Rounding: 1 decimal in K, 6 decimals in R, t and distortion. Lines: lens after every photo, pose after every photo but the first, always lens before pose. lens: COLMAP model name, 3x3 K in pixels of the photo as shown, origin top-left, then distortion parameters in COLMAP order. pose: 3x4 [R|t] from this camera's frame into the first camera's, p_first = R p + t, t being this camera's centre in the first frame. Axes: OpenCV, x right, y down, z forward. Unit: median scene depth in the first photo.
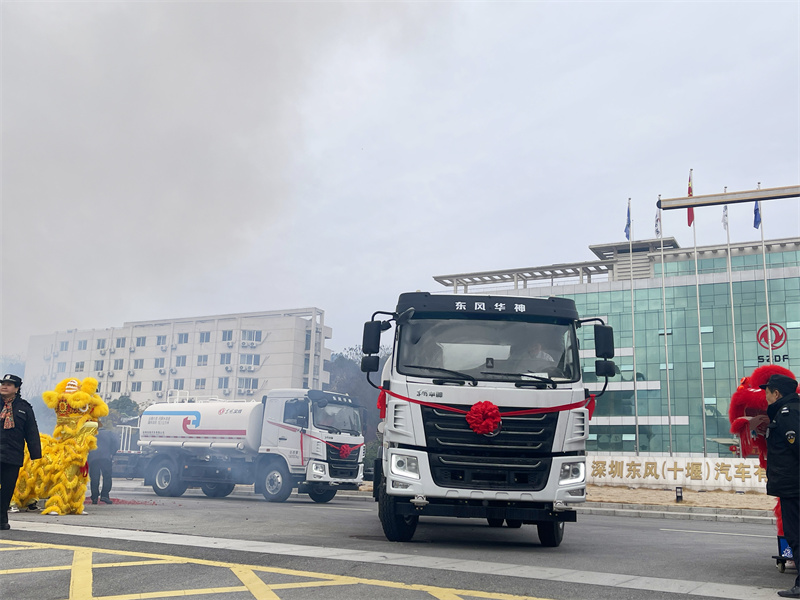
lens RADIAL K [[866.0, 0, 394.1], [0, 866.0, 303.1], [0, 0, 1]] dist [0.121743, -0.261852]
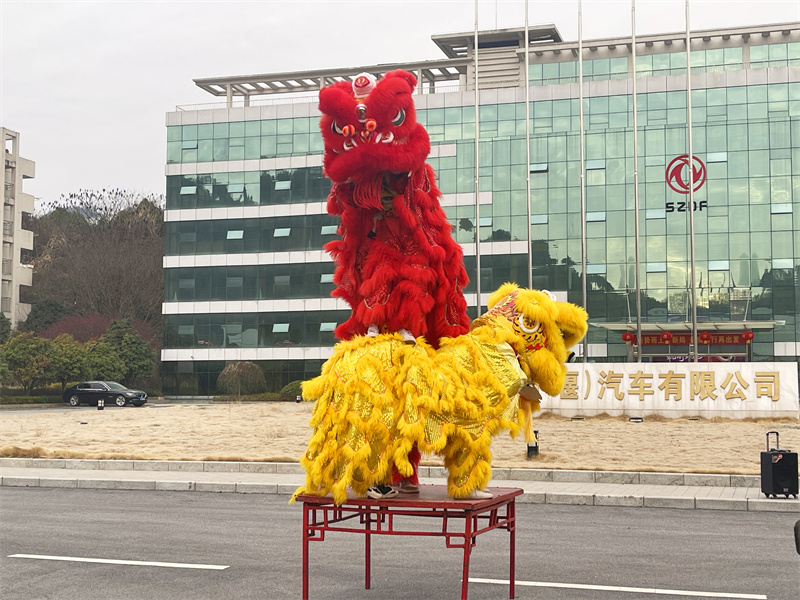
lens RADIAL K [[1212.3, 0, 418.7], [0, 1212.3, 296.9], [0, 0, 1]] dist [0.178022, -0.695881]
pose [[0.980728, -0.015933, 0.194725, 0.031698], [-0.009933, 0.991314, 0.131140, 0.008336], [-0.195123, -0.130547, 0.972052, 0.083711]]
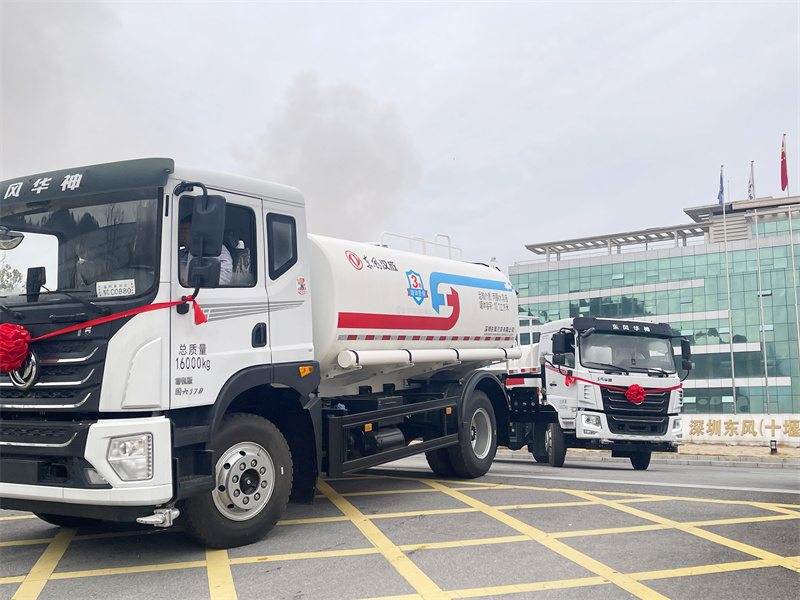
lens RADIAL K [[866.0, 0, 394.1], [0, 866.0, 303.1], [0, 0, 1]] dist [0.121743, -0.261852]
pose [[0.994314, -0.029311, -0.102379, -0.005554], [0.032860, 0.998910, 0.033150, -0.002122], [0.101296, -0.036326, 0.994193, -0.029463]]
